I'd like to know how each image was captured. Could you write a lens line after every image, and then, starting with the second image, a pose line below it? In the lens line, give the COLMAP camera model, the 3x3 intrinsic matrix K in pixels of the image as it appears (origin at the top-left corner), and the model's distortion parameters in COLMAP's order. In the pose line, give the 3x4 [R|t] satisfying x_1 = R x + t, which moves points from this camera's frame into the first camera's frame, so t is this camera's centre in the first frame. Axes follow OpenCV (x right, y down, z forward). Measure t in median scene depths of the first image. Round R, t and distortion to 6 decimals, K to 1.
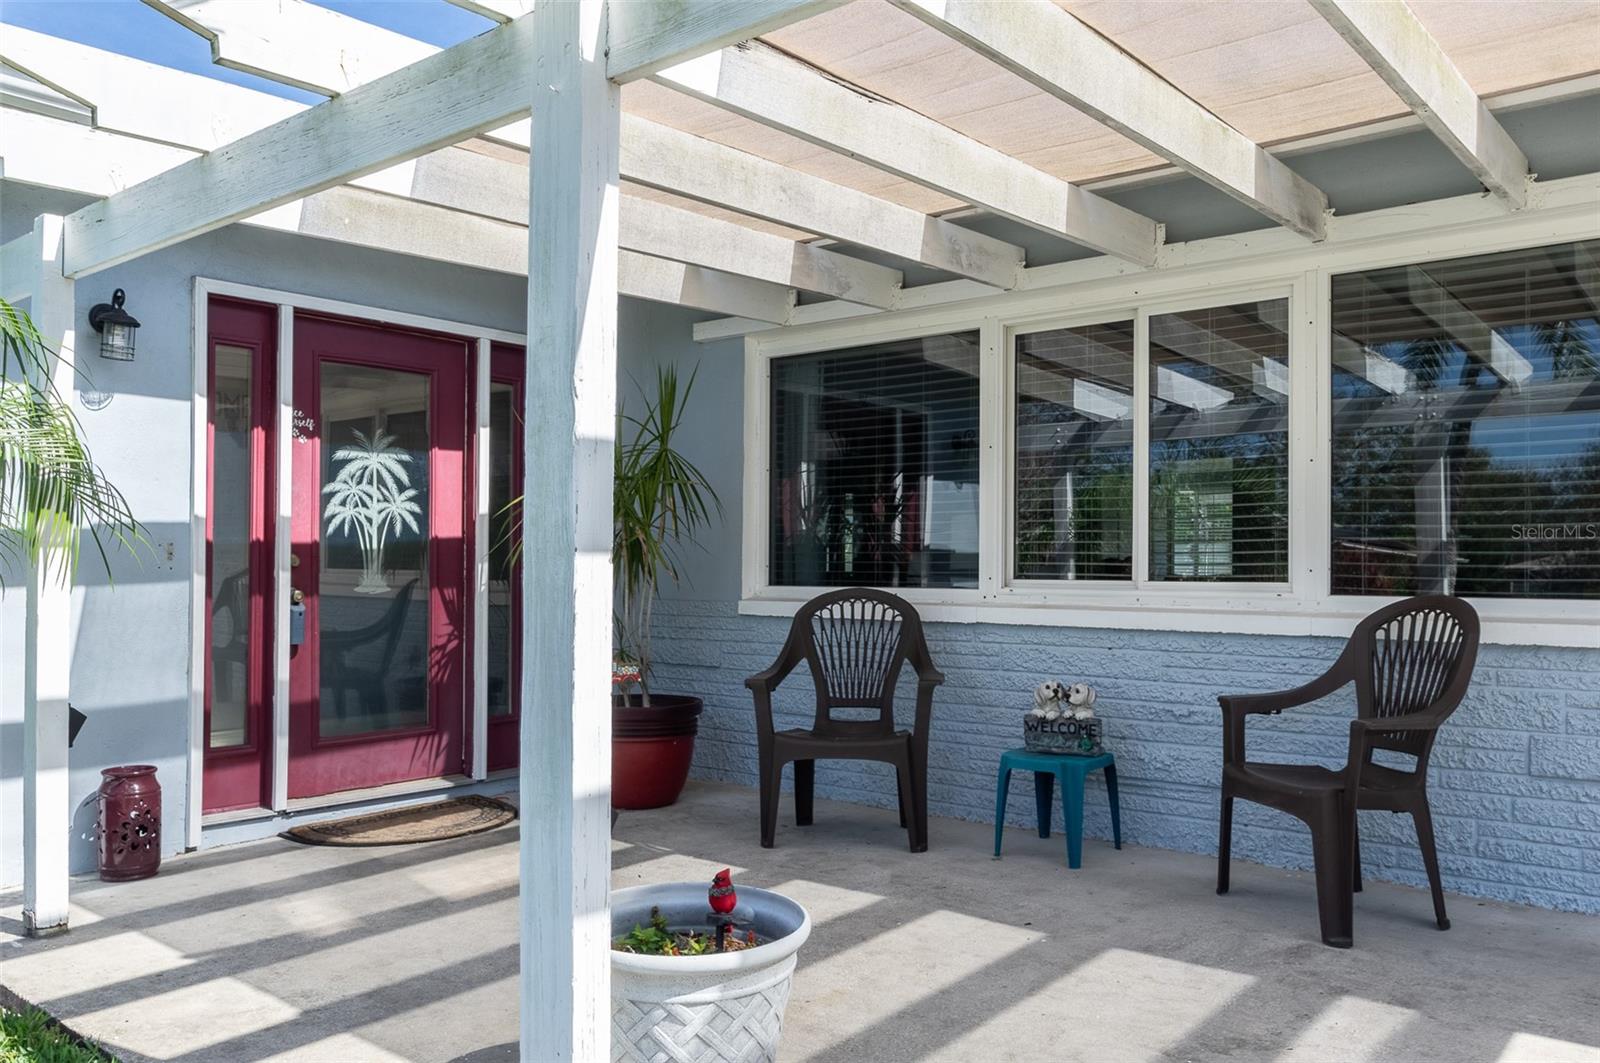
lens RADIAL K [[1241.9, 0, 804.8], [0, 1241.9, 570.1], [0, 0, 1]] dist [0.002332, -0.000922]
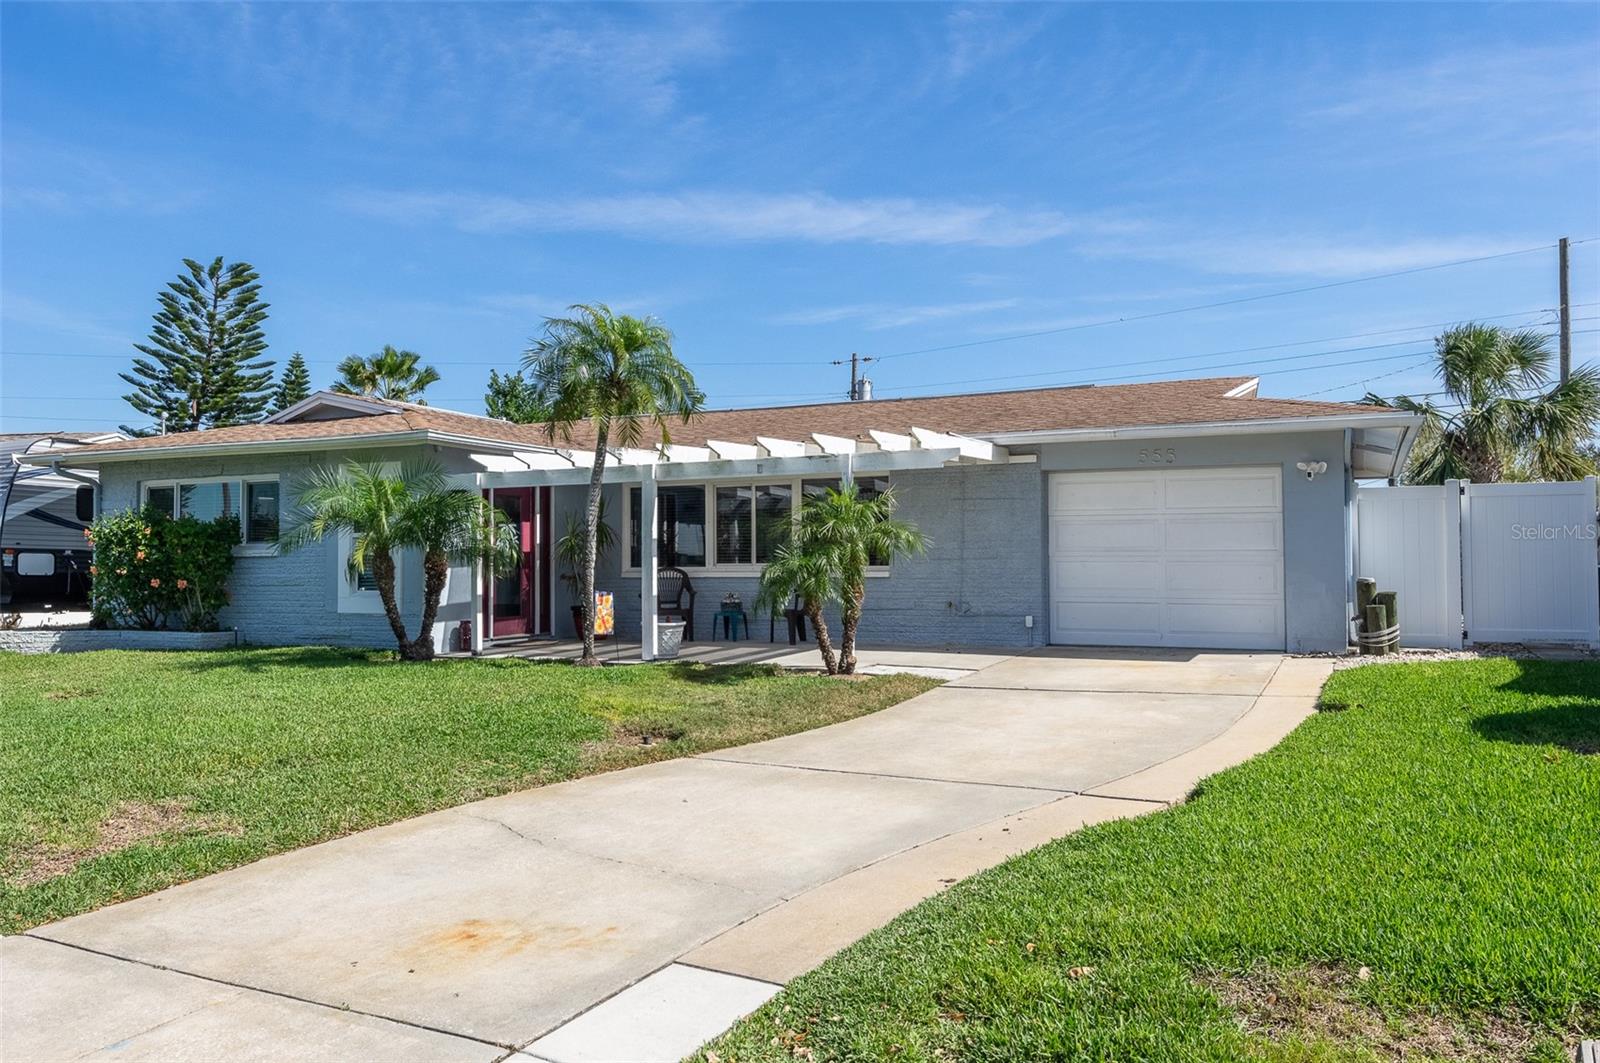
lens RADIAL K [[1226.0, 0, 792.9], [0, 1226.0, 653.3], [0, 0, 1]] dist [-0.001719, -0.002103]
pose [[0.970691, -0.028076, 0.238686, -0.428188], [0.010476, 0.997152, 0.074686, 0.004054], [-0.240103, -0.069997, 0.968221, -2.265190]]
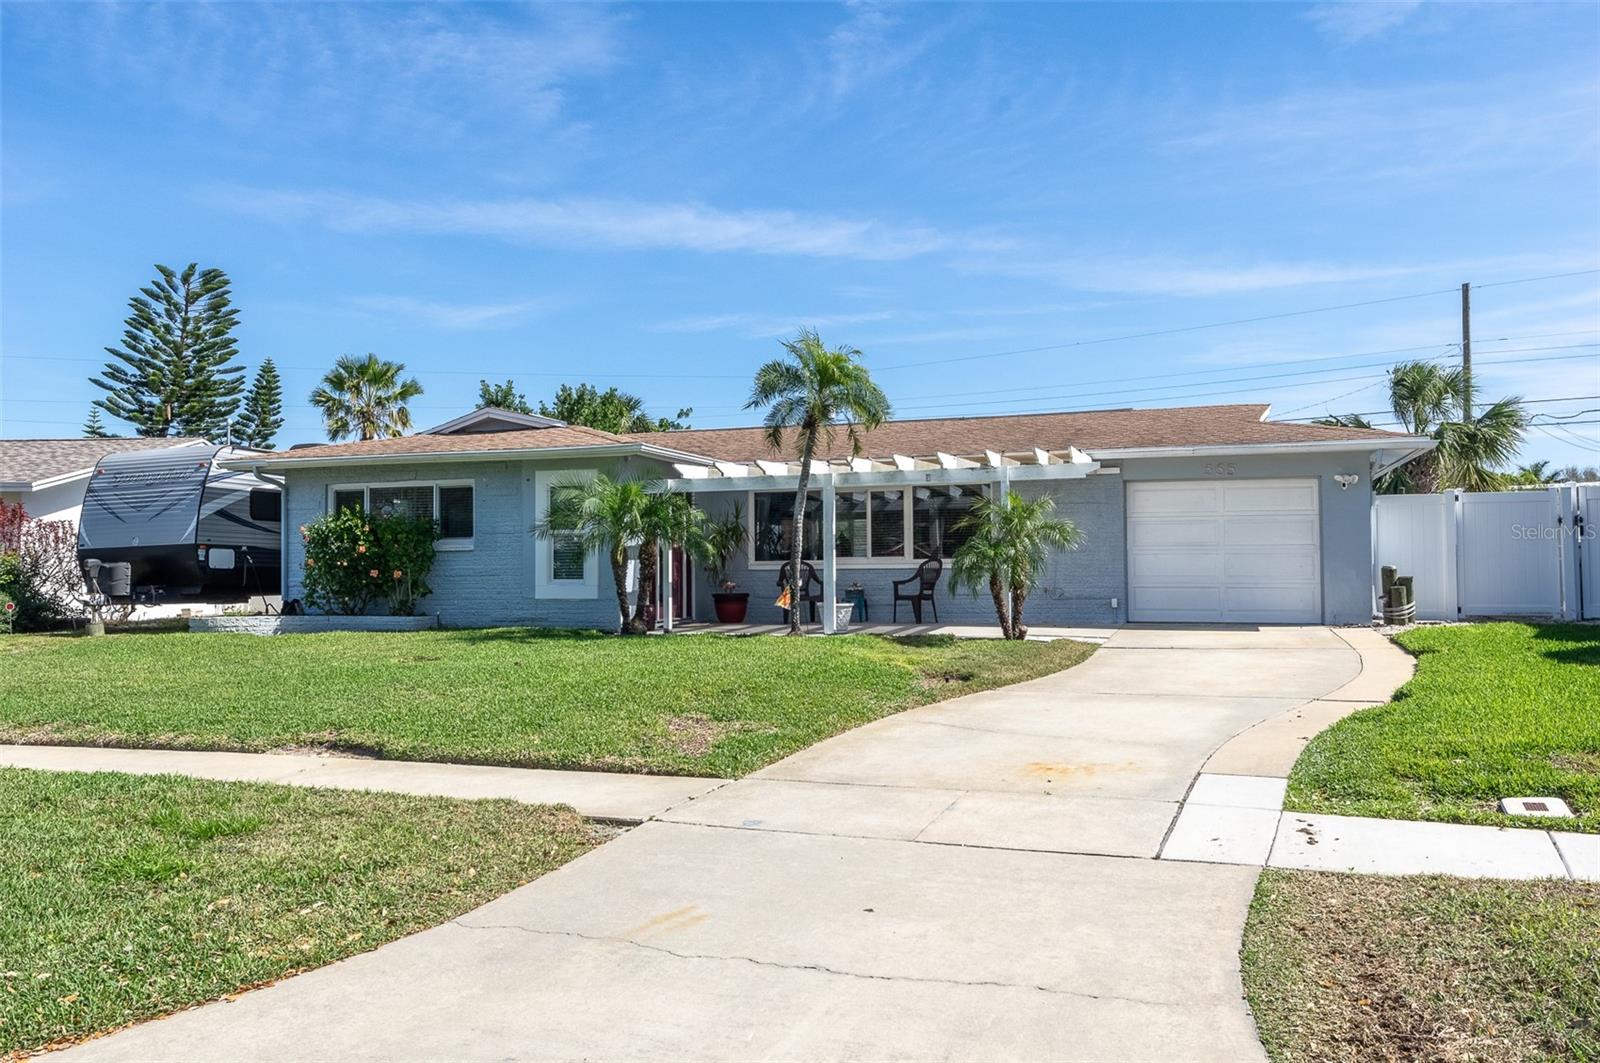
lens RADIAL K [[1226.6, 0, 801.7], [0, 1226.6, 632.3], [0, 0, 1]] dist [0.004135, -0.008772]
pose [[0.939230, -0.029700, 0.342002, -1.283545], [0.011996, 0.998481, 0.053767, 0.035297], [-0.343079, -0.046397, 0.938160, -2.626385]]
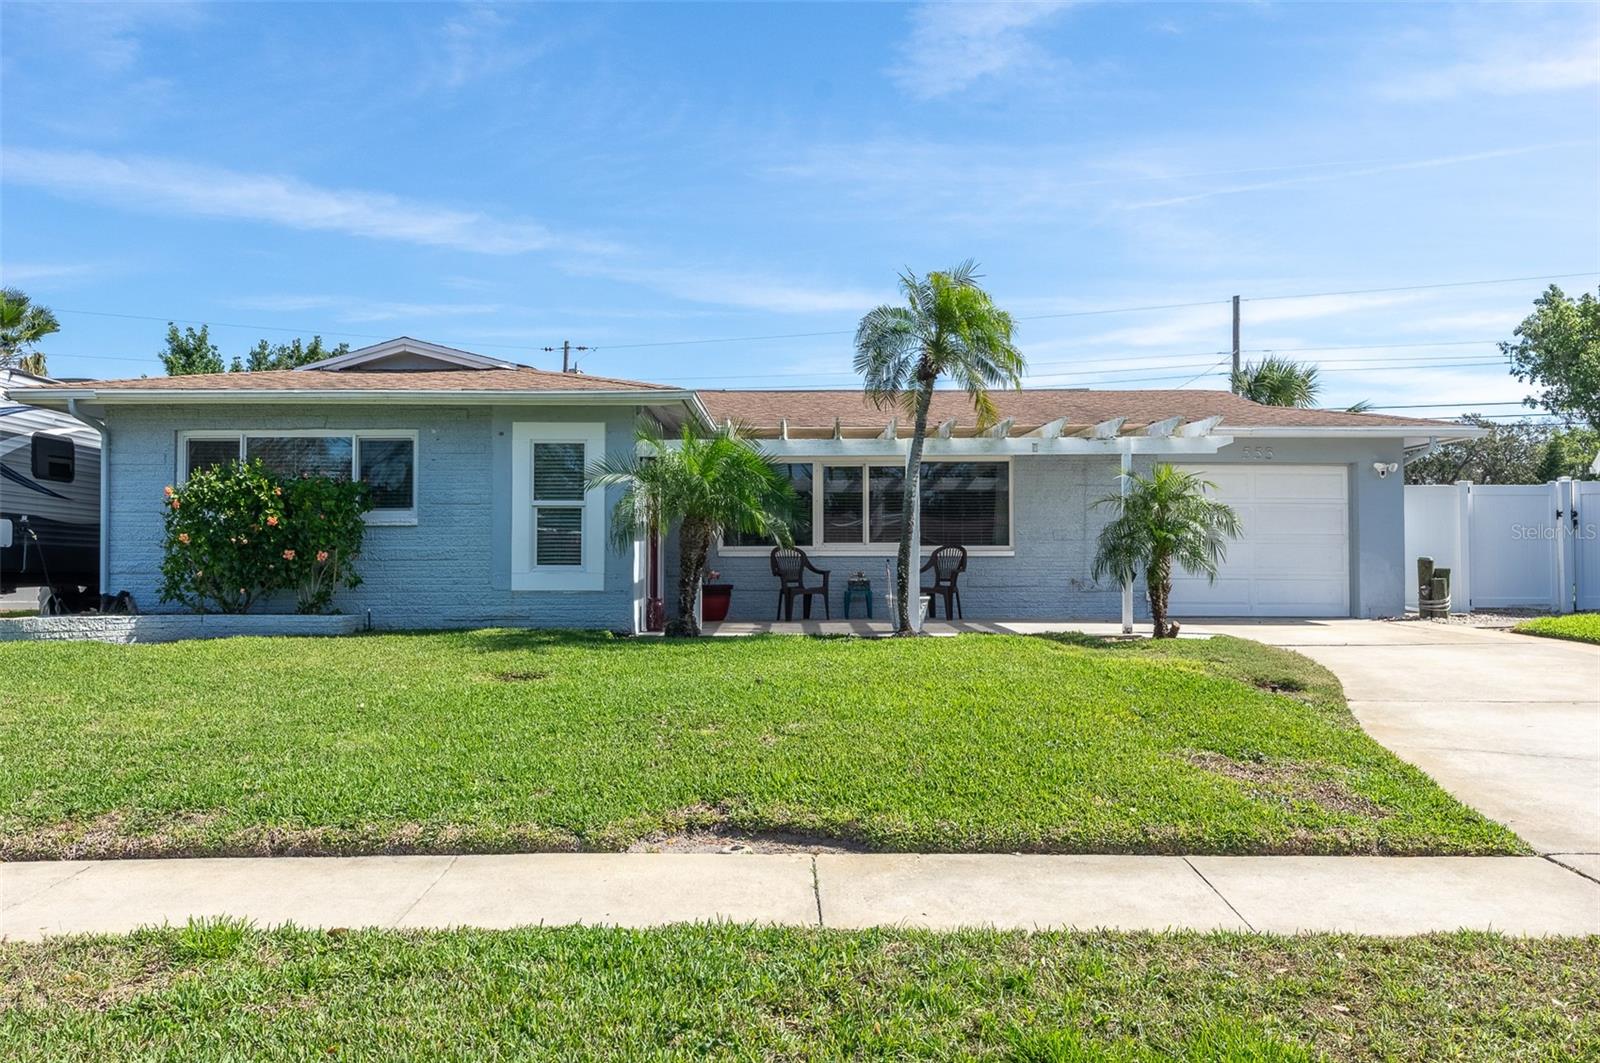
lens RADIAL K [[1225.0, 0, 800.0], [0, 1225.0, 531.5], [0, 0, 1]] dist [-0.002174, -0.007708]
pose [[0.779974, 0.012329, 0.625691, -1.963349], [0.003897, 0.999691, -0.024557, 0.058902], [-0.625800, 0.021592, 0.779685, -1.507091]]
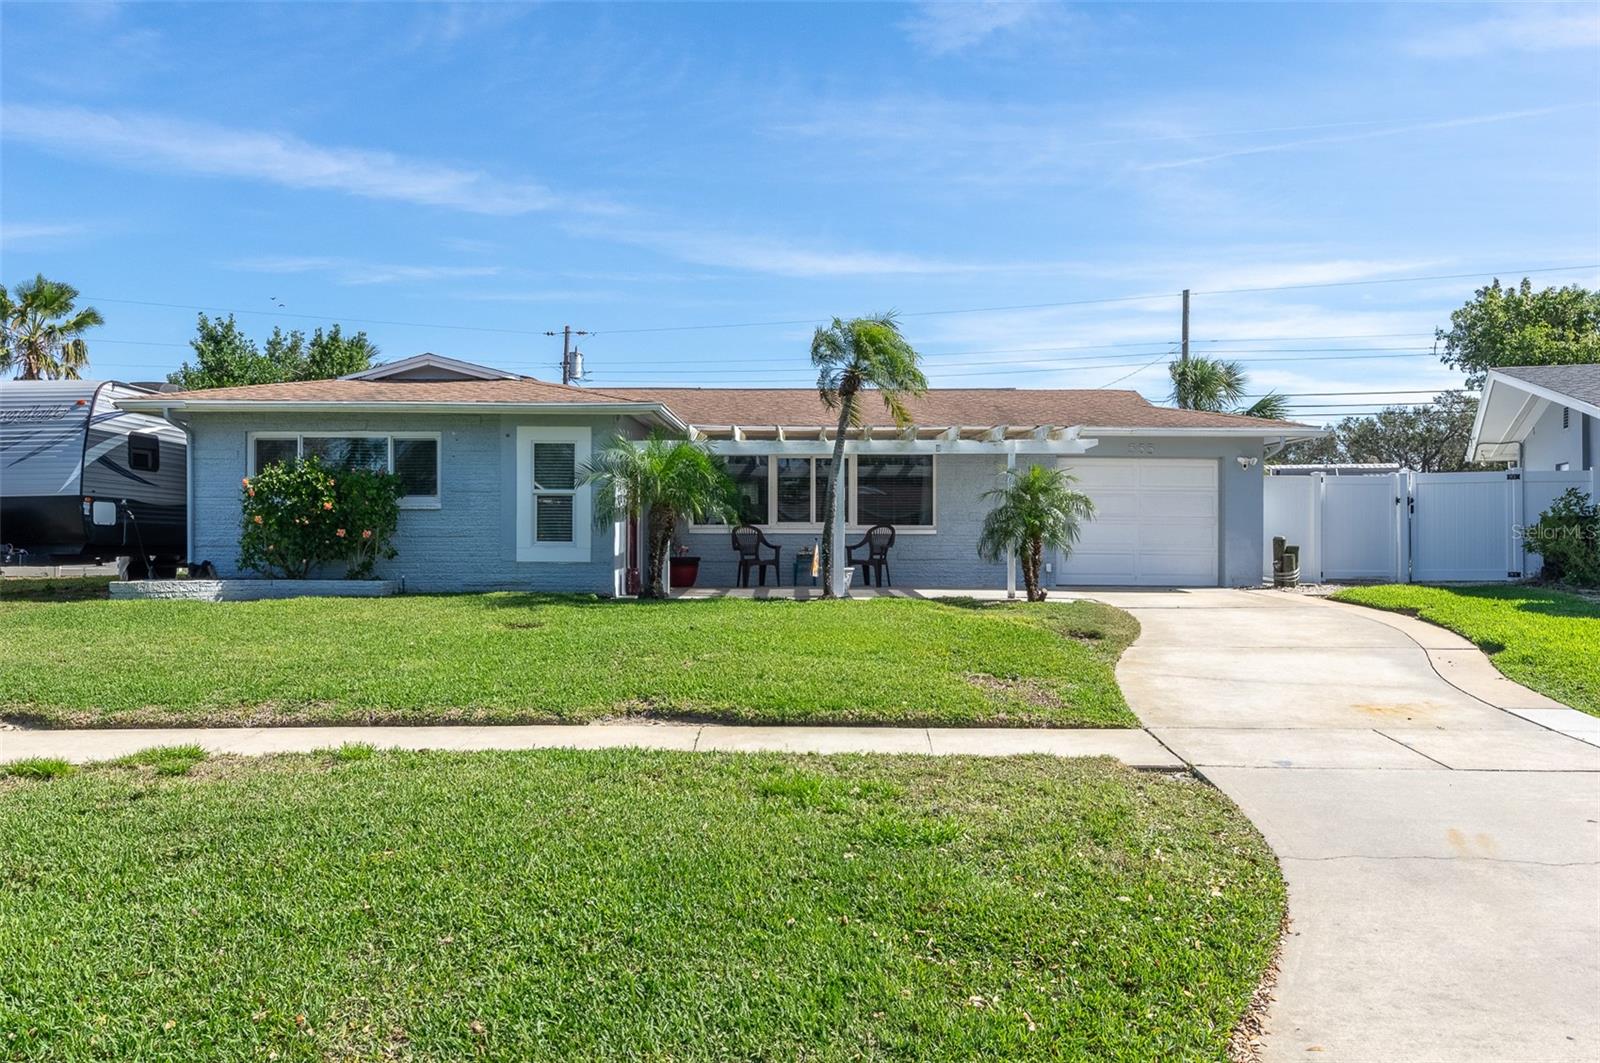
lens RADIAL K [[1241.9, 0, 804.8], [0, 1241.9, 570.1], [0, 0, 1]] dist [0.002332, -0.000922]
pose [[0.782071, -0.019615, 0.622880, -2.276329], [-0.000672, 0.999477, 0.032318, 0.032890], [-0.623189, -0.025693, 0.781649, -2.164849]]
